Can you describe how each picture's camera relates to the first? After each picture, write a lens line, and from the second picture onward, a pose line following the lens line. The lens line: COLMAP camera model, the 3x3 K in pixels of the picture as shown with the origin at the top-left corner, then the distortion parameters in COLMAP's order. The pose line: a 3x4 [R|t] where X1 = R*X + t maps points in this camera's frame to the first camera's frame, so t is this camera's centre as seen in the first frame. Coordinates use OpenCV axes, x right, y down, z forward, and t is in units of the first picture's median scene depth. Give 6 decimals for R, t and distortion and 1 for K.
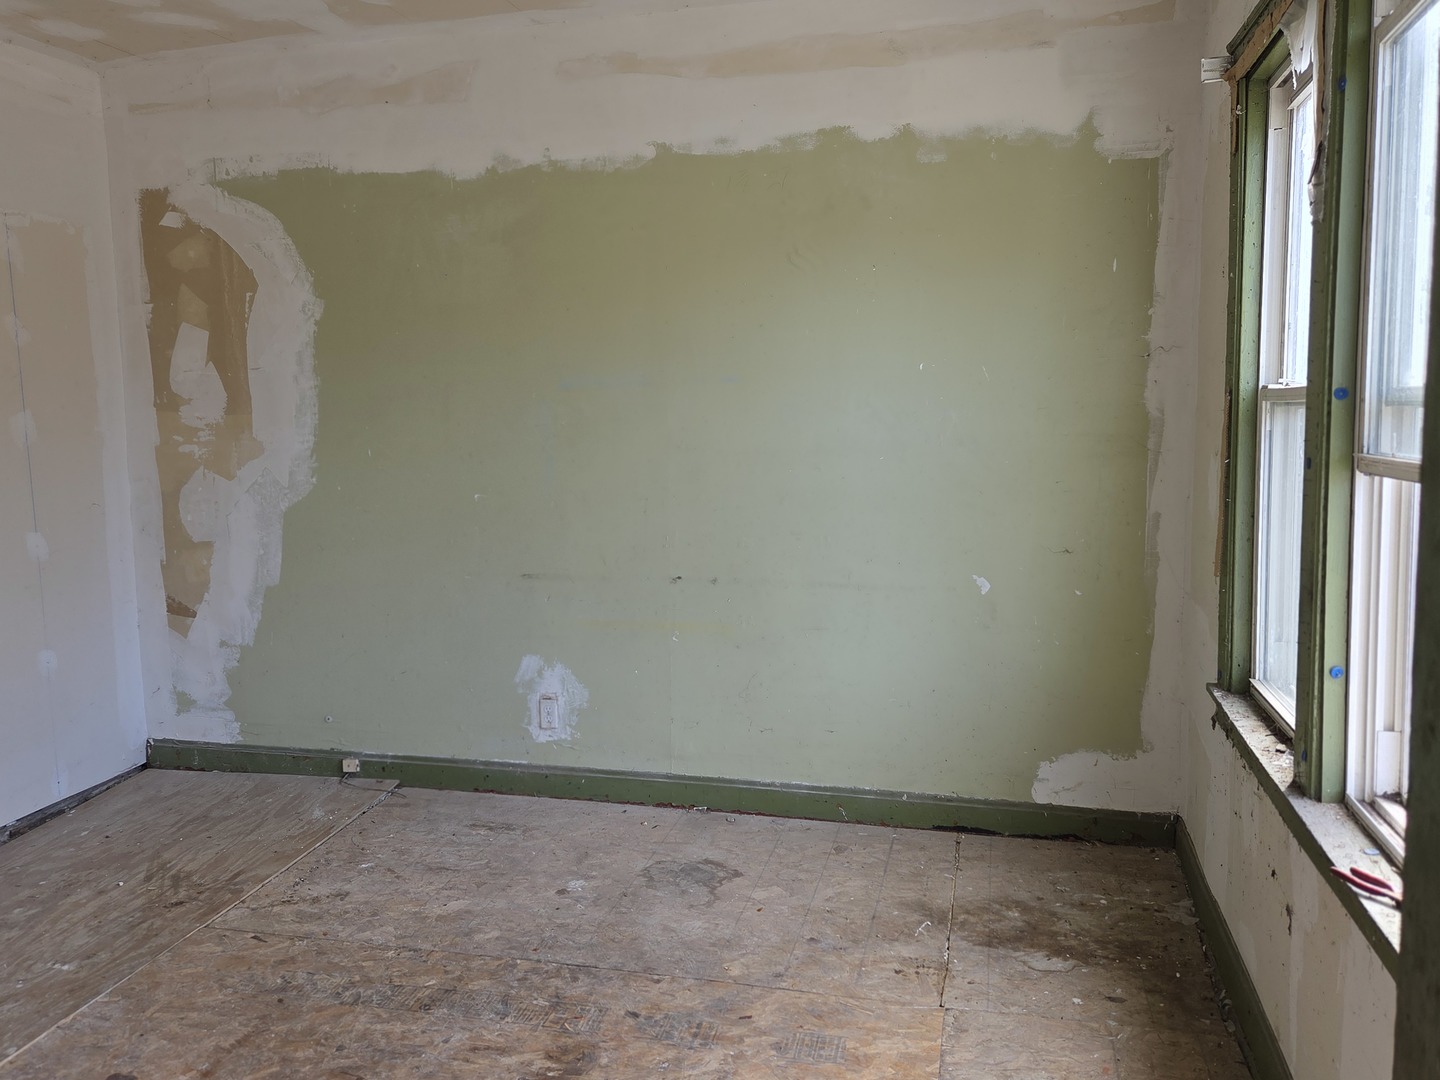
lens RADIAL K [[1126.9, 0, 720.6], [0, 1126.9, 522.9], [0, 0, 1]] dist [0.079023, -0.088591]
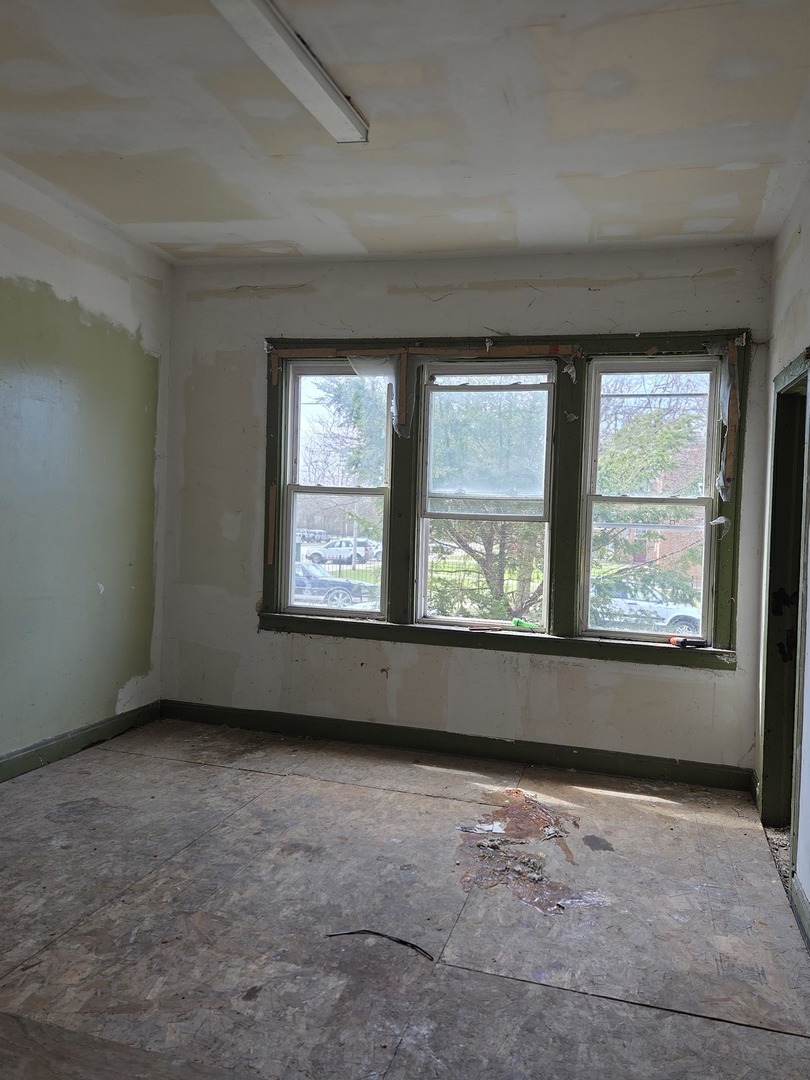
lens RADIAL K [[851.6, 0, 403.3], [0, 851.6, 516.8], [0, 0, 1]] dist [0.080874, -0.092539]
pose [[0.017551, 0.013177, 0.999759, -1.041984], [0.047217, 0.998787, -0.013994, -0.010710], [-0.998730, 0.047451, 0.016908, 0.561425]]
